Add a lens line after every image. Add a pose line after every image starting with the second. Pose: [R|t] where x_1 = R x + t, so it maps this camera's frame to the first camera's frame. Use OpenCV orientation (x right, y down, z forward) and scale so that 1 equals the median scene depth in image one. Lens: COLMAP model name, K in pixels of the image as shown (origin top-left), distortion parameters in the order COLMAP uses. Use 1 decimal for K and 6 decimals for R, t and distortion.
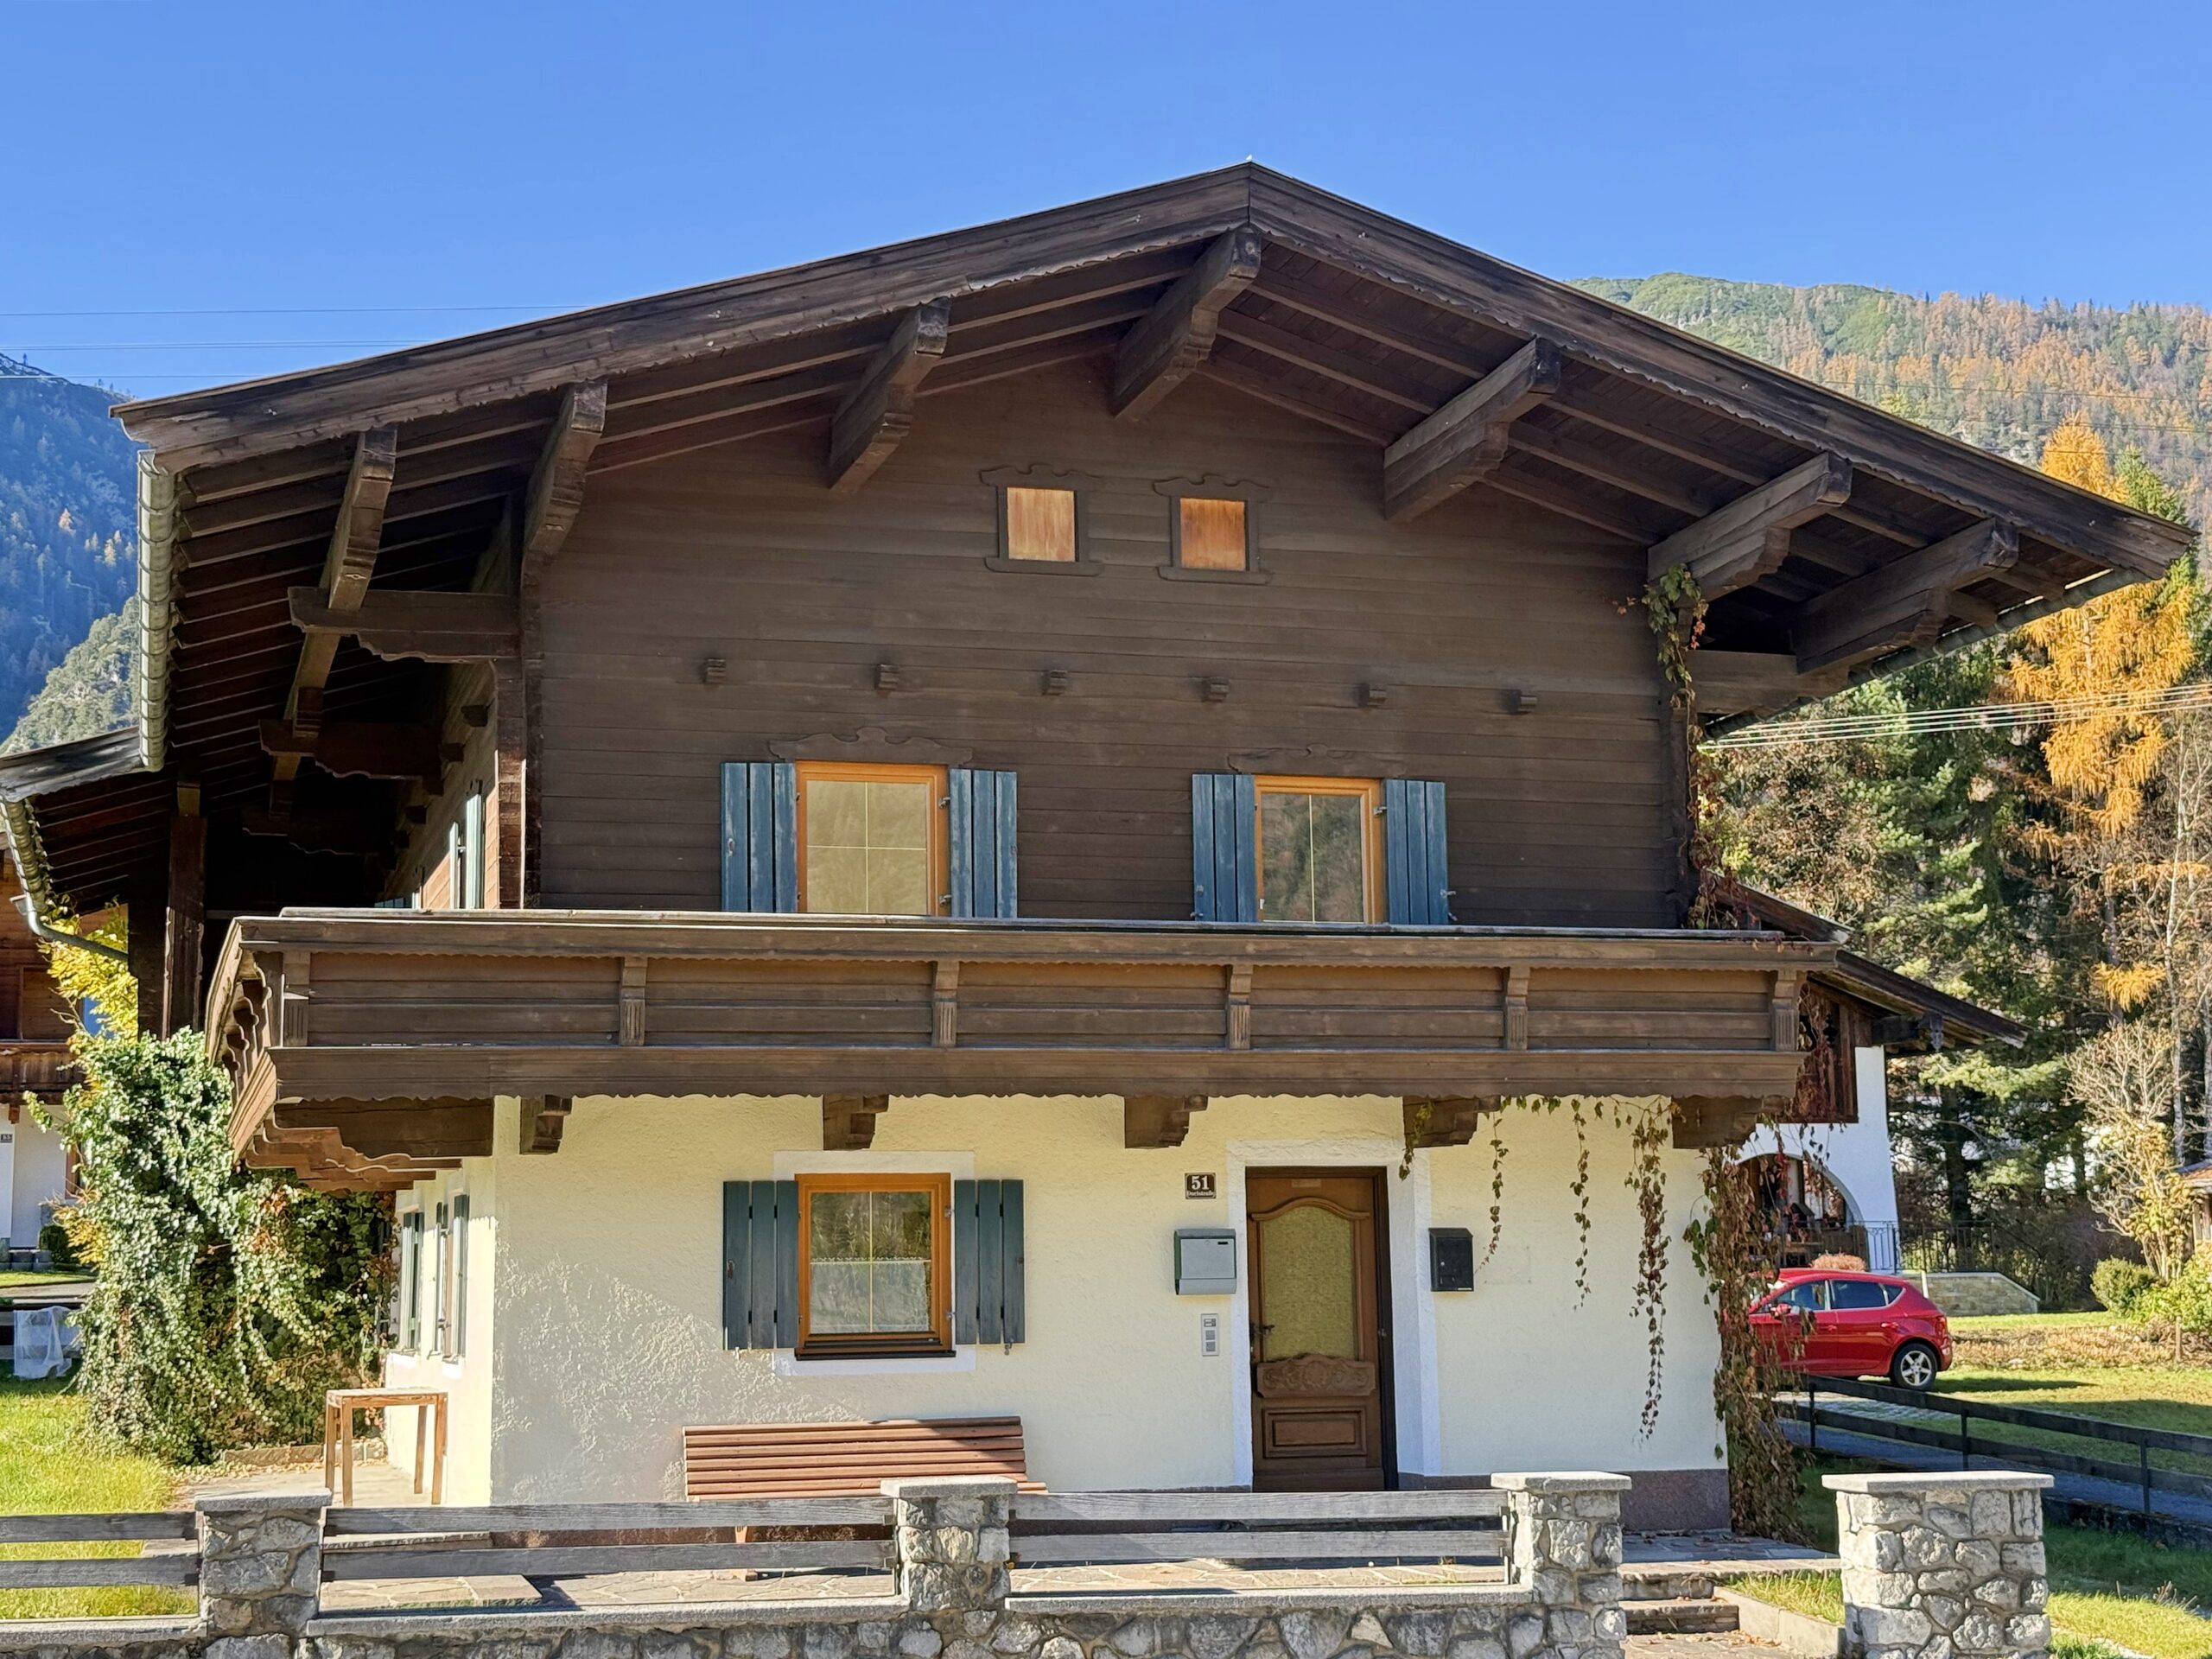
lens RADIAL K [[3060.8, 0, 1100.3], [0, 3060.8, 849.6], [0, 0, 1]] dist [0.201864, -0.392327]
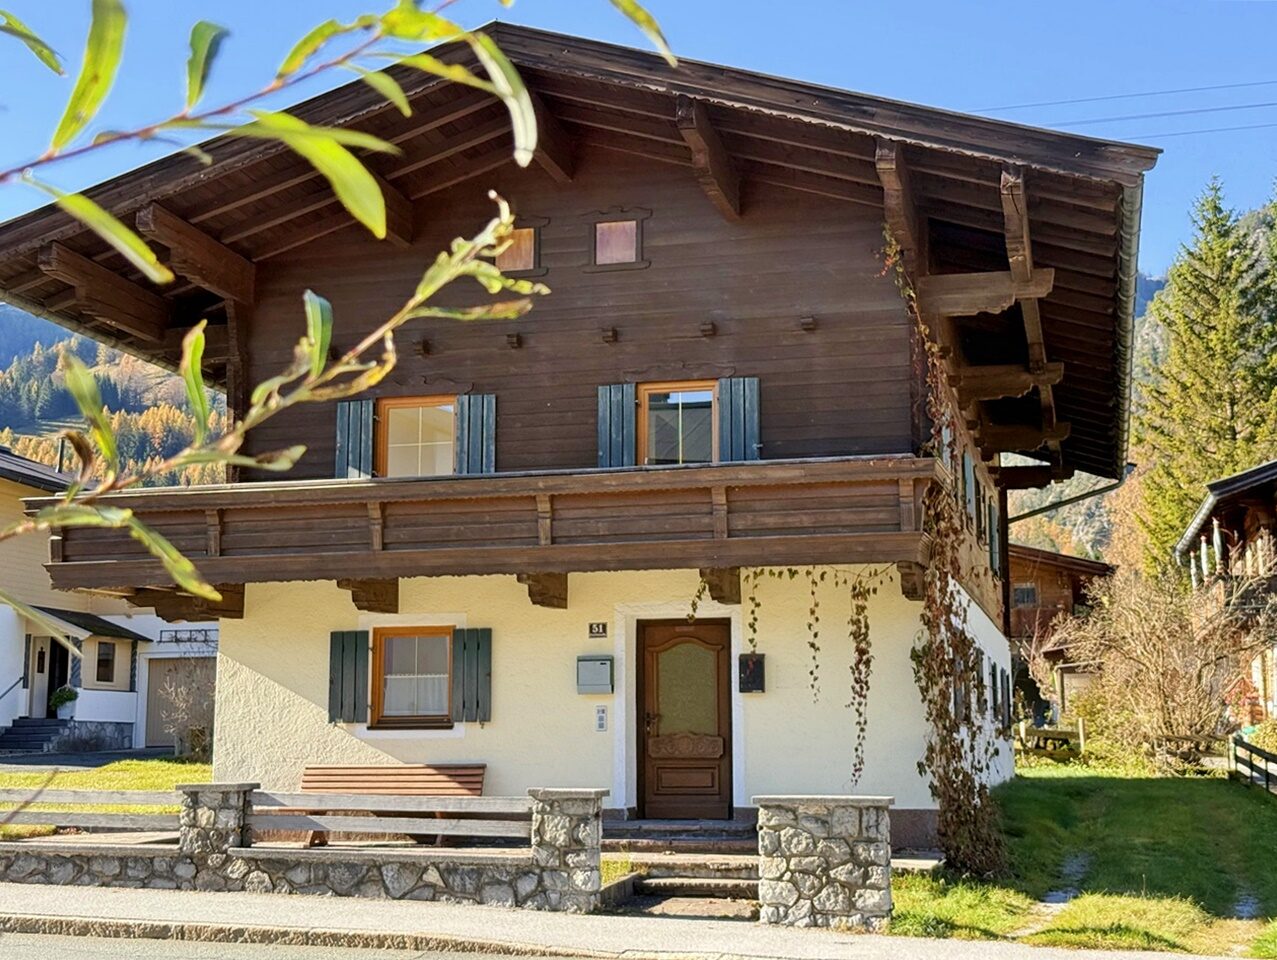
lens RADIAL K [[1810.0, 0, 638.5], [0, 1810.0, 480.0], [0, 0, 1]] dist [0.206575, -0.460863]
pose [[0.854631, -0.065657, -0.515068, 0.592515], [0.060673, 0.997805, -0.026521, 0.057732], [0.515679, -0.008586, 0.856739, 0.169980]]
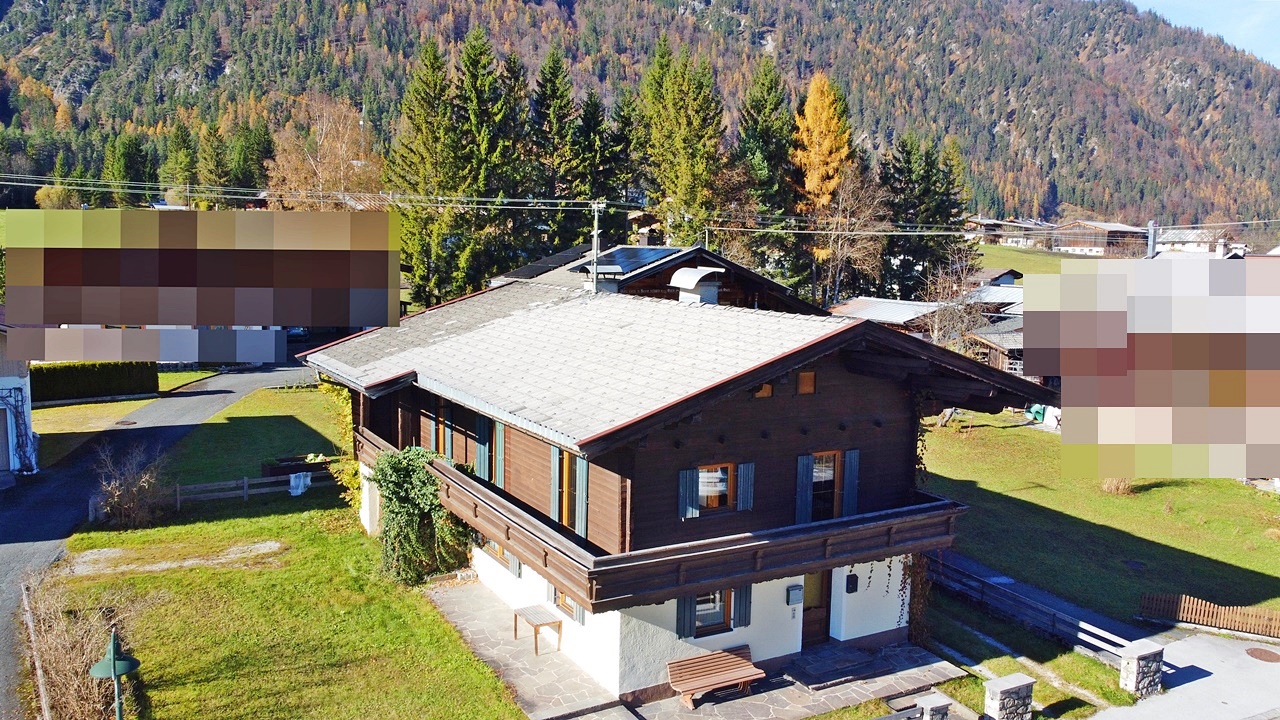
lens RADIAL K [[993.9, 0, 640.0], [0, 993.9, 360.0], [0, 0, 1]] dist [0.003850, 0.002905]
pose [[0.974294, 0.008517, 0.225118, -0.412398], [-0.065796, 0.966473, 0.248195, -0.412522], [-0.215457, -0.256627, 0.942190, 0.034582]]
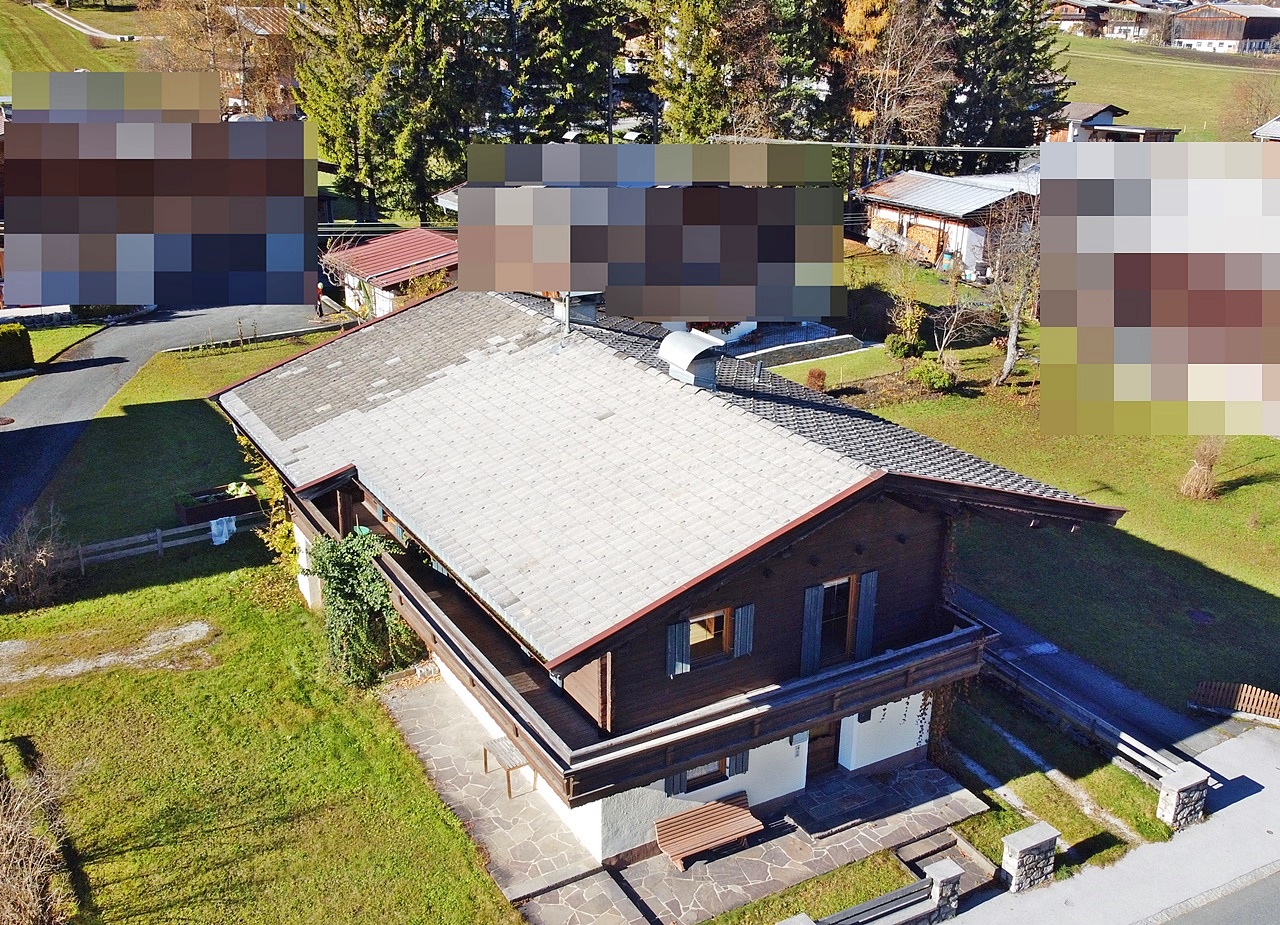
lens RADIAL K [[1247.6, 0, 643.4], [0, 1247.6, 461.9], [0, 0, 1]] dist [0.004291, 0.001516]
pose [[0.972452, -0.051737, 0.227290, -0.408757], [-0.060526, 0.885574, 0.460539, -0.712194], [-0.225109, -0.461609, 0.858046, 0.076213]]
